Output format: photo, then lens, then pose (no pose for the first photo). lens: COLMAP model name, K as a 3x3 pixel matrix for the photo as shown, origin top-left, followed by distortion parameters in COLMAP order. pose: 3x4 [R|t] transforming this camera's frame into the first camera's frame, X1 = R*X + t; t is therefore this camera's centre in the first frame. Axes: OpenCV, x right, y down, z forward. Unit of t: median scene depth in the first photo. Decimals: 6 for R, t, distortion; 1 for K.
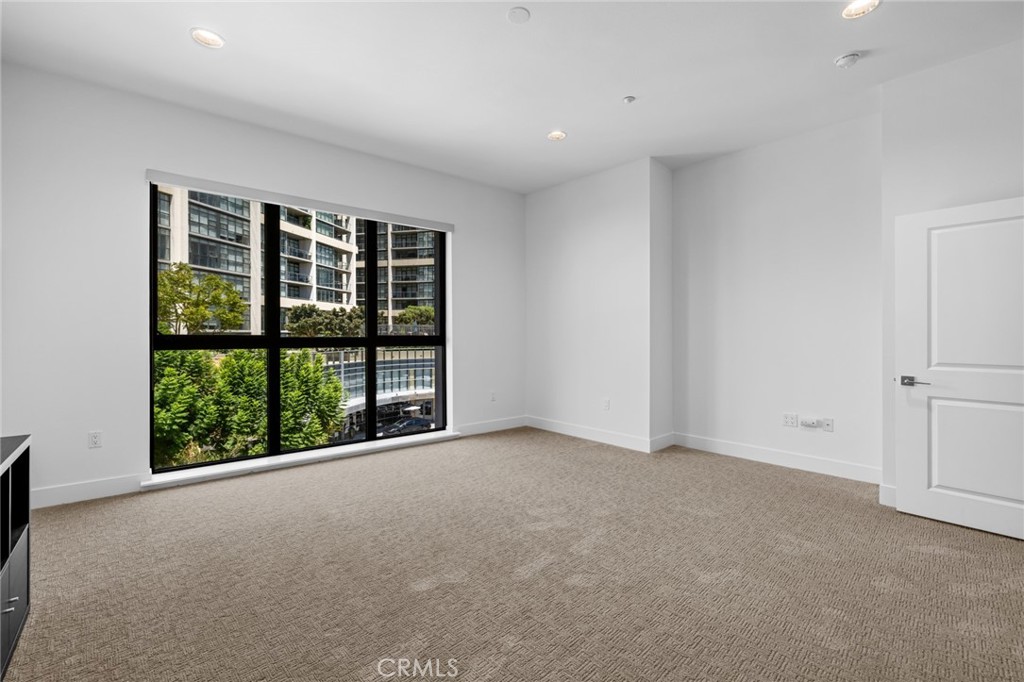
lens RADIAL K [[431.3, 0, 510.2], [0, 431.3, 335.6], [0, 0, 1]] dist [0.001852, 0.000309]
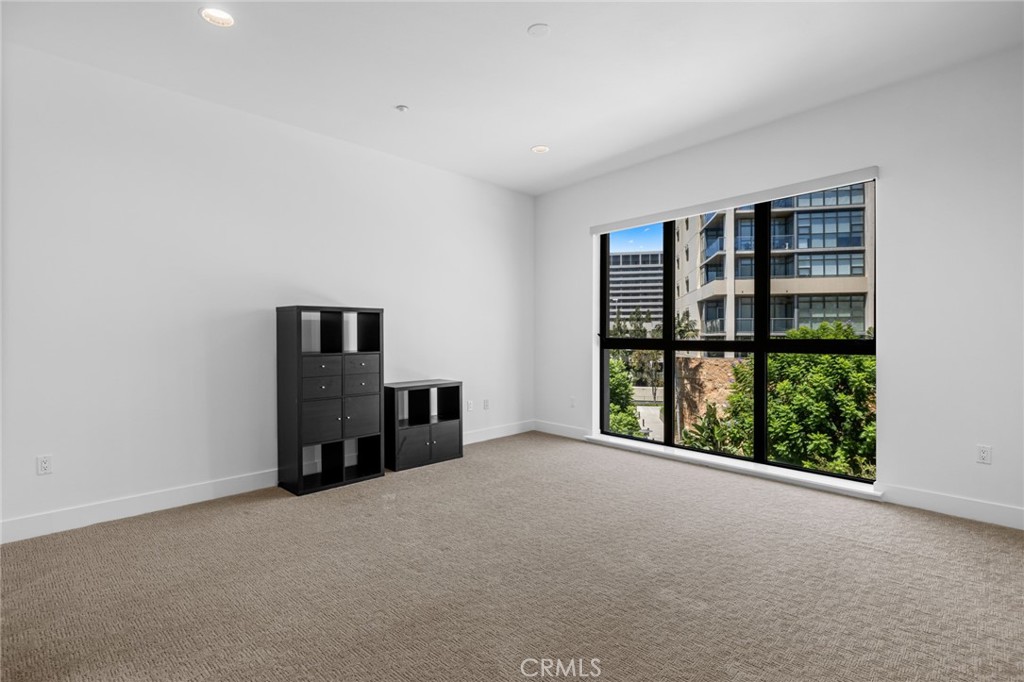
lens RADIAL K [[524.1, 0, 507.6], [0, 524.1, 337.1], [0, 0, 1]] dist [-0.011740, -0.000174]
pose [[0.016316, 0.001984, -0.999865, 0.779971], [0.006469, 0.999977, 0.002090, -0.010506], [0.999846, -0.006502, 0.016303, 0.541789]]
